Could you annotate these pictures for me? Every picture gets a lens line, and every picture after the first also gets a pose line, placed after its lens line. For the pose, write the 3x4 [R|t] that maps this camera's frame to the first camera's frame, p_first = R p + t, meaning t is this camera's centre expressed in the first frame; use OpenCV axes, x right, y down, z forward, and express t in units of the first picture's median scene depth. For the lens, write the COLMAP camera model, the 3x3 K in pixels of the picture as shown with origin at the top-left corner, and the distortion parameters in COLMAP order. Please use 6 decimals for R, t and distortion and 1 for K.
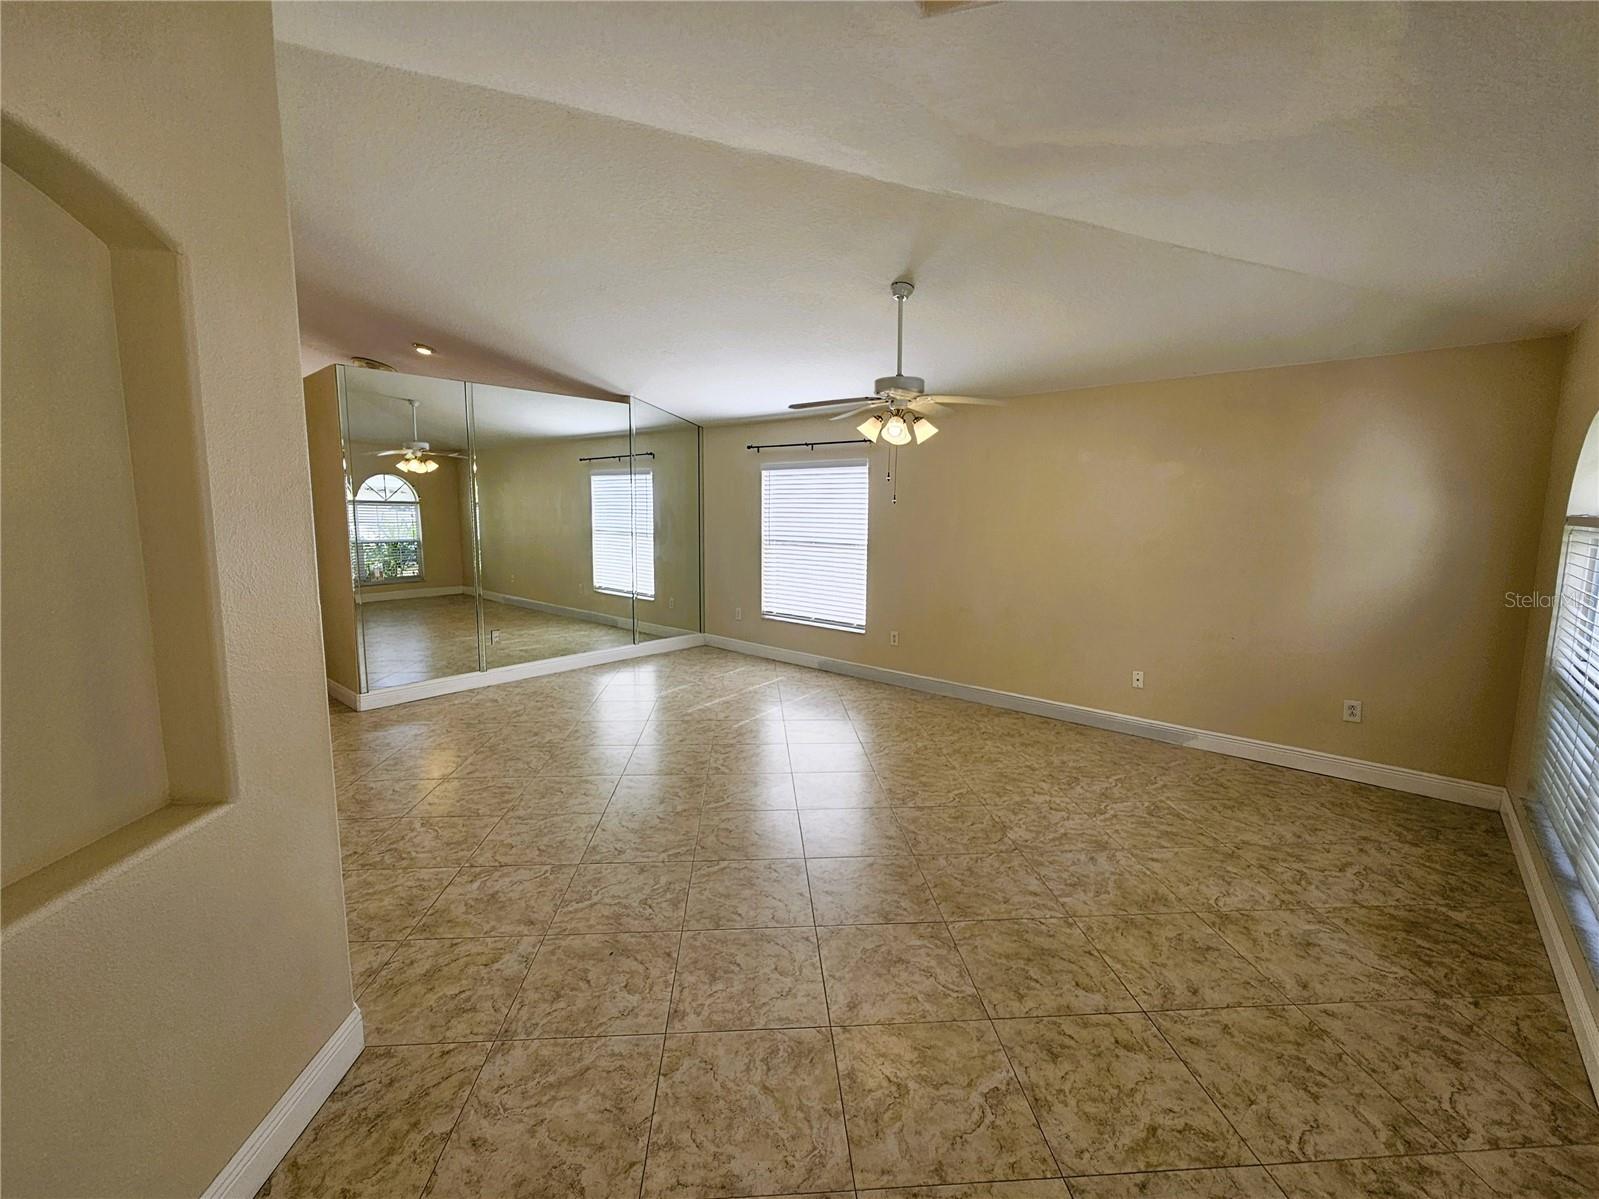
lens RADIAL K [[691.1, 0, 796.9], [0, 691.1, 595.2], [0, 0, 1]] dist [-0.000887, -0.000427]
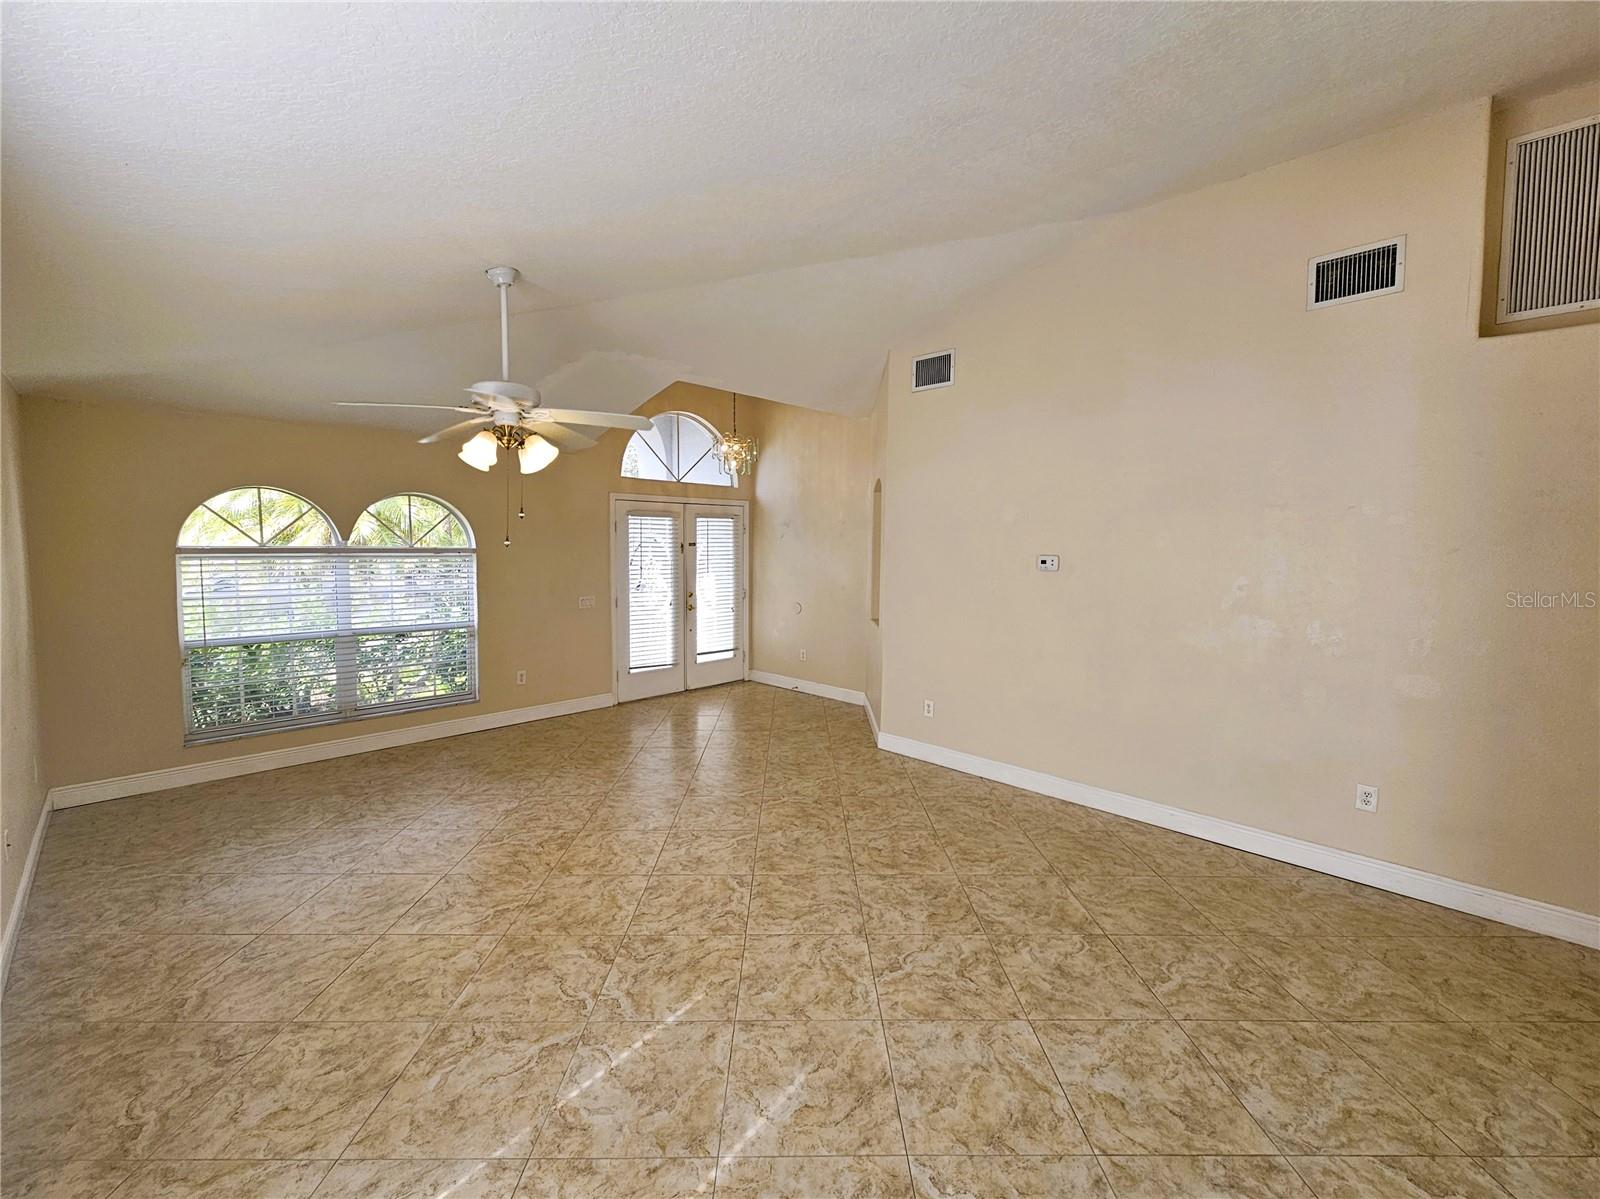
lens RADIAL K [[652.2, 0, 799.0], [0, 652.2, 592.0], [0, 0, 1]] dist [-0.000427, 0.000083]
pose [[-0.998351, -0.018869, 0.054211, -0.304528], [-0.007586, 0.979515, 0.201226, -0.318655], [-0.056898, 0.200483, -0.978044, 2.344043]]
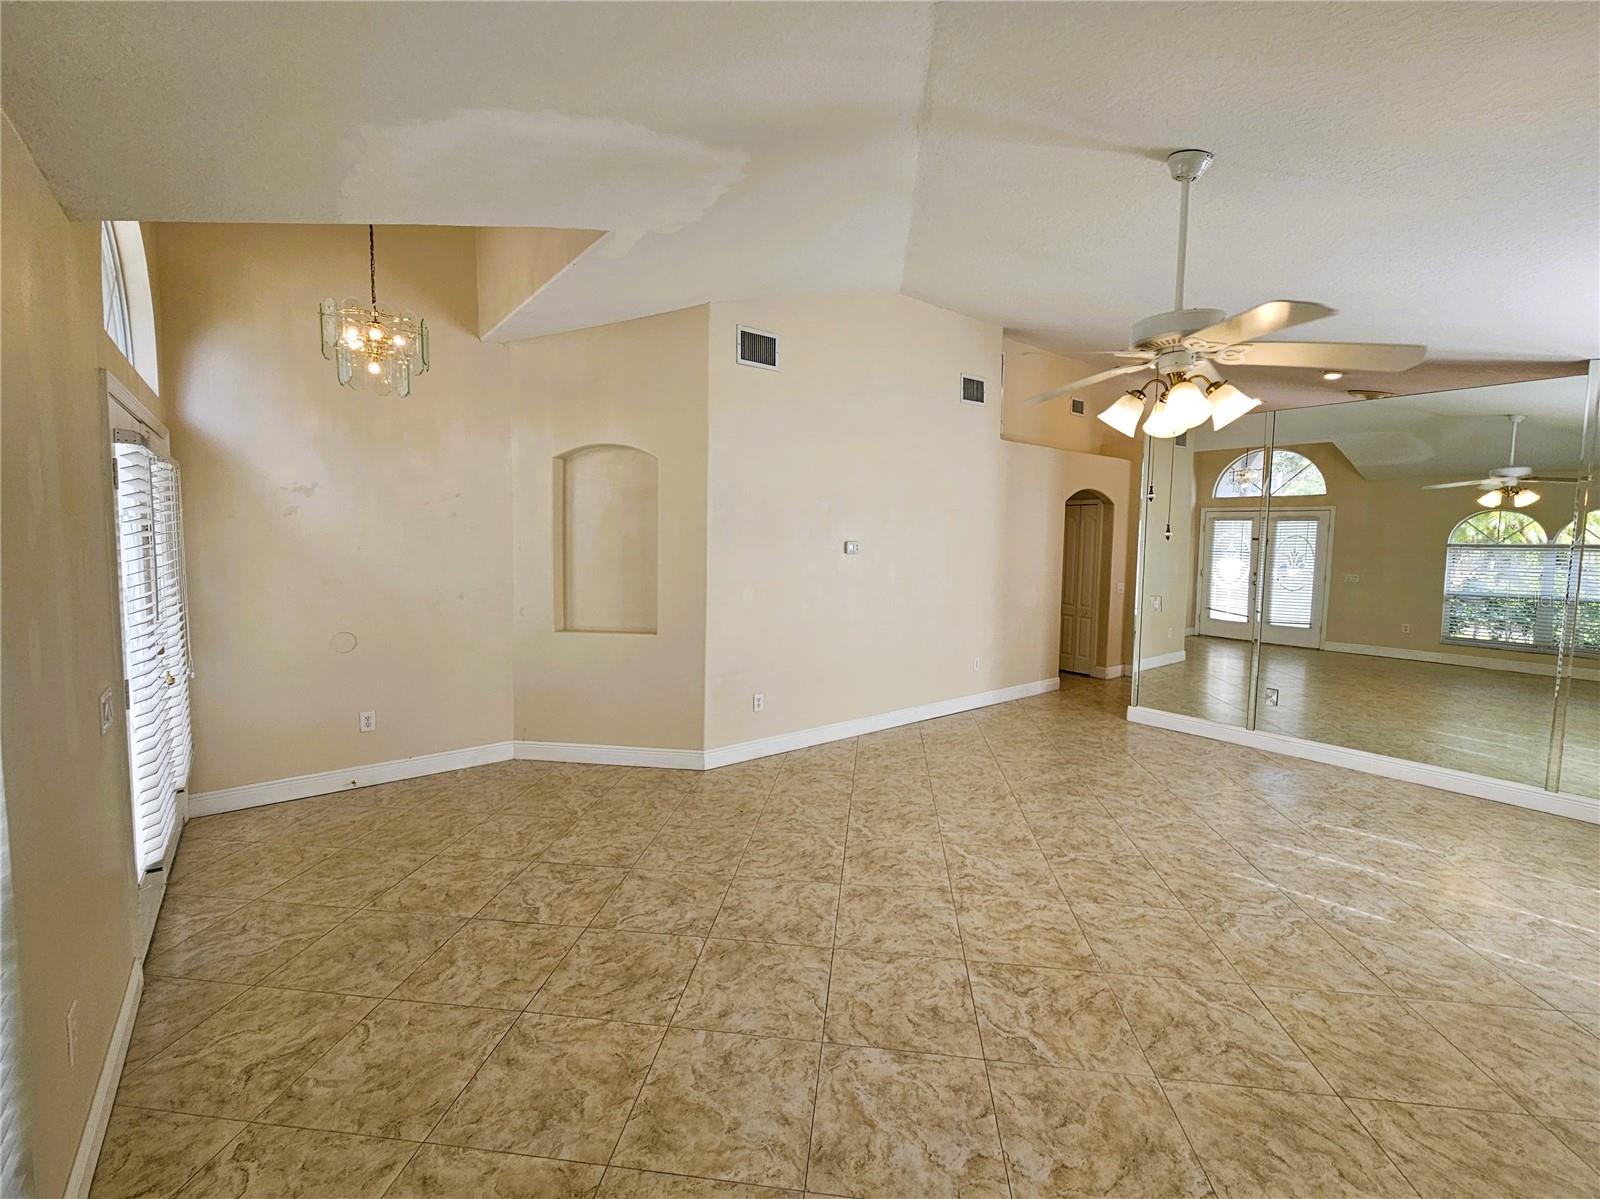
lens RADIAL K [[675.6, 0, 791.0], [0, 675.6, 601.5], [0, 0, 1]] dist [0.001144, -0.000666]
pose [[-0.198760, 0.085334, -0.976326, 1.027296], [-0.139478, 0.983599, 0.114365, -0.143075], [0.970072, 0.158907, -0.183598, 1.107729]]
